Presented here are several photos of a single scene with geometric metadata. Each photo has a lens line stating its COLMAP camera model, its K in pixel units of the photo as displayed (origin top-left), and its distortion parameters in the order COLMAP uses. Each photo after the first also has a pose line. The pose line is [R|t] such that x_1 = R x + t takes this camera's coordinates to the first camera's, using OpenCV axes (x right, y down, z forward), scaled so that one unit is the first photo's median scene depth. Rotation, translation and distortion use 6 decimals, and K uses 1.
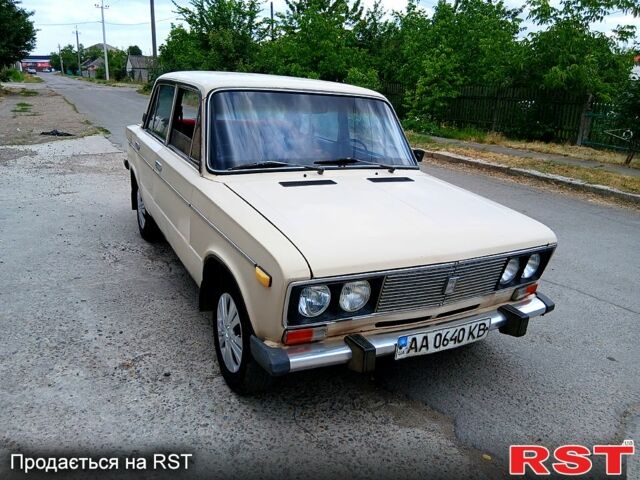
lens RADIAL K [[485.7, 0, 321.9], [0, 485.7, 239.8], [0, 0, 1]] dist [0.028281, -0.057280]
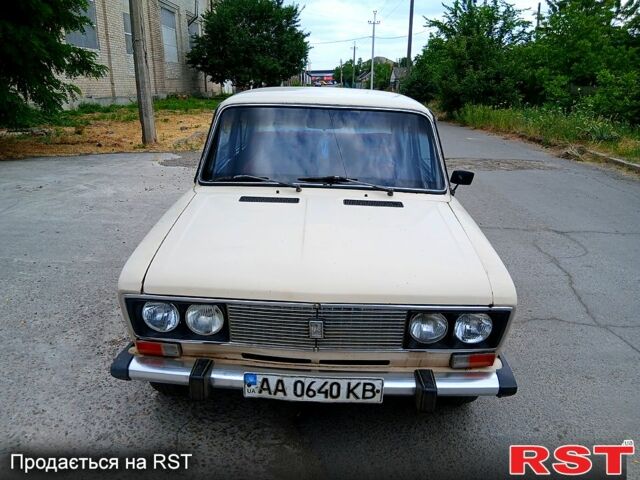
lens RADIAL K [[485.7, 0, 321.9], [0, 485.7, 239.8], [0, 0, 1]] dist [0.028281, -0.057280]
pose [[0.876097, 0.115809, -0.468019, 0.574827], [-0.122790, 0.992309, 0.015690, -0.069910], [0.466237, 0.043722, 0.883579, 0.198575]]
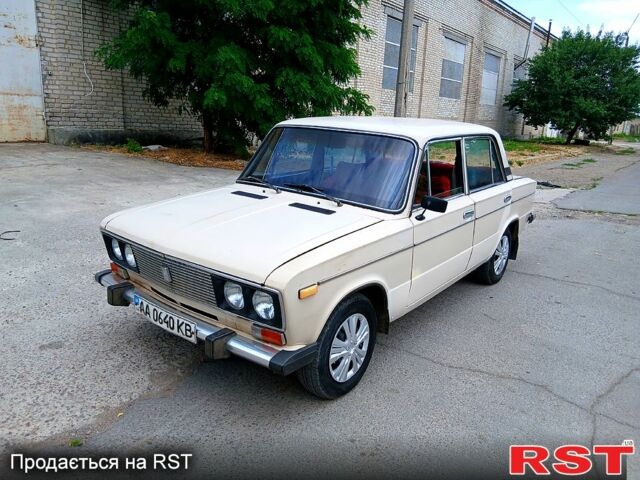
lens RADIAL K [[485.7, 0, 321.9], [0, 485.7, 239.8], [0, 0, 1]] dist [0.028281, -0.057280]
pose [[0.416756, 0.196746, -0.887471, 1.290810], [-0.299969, 0.951374, 0.070047, -0.164596], [0.858098, 0.237021, 0.455509, 0.659897]]
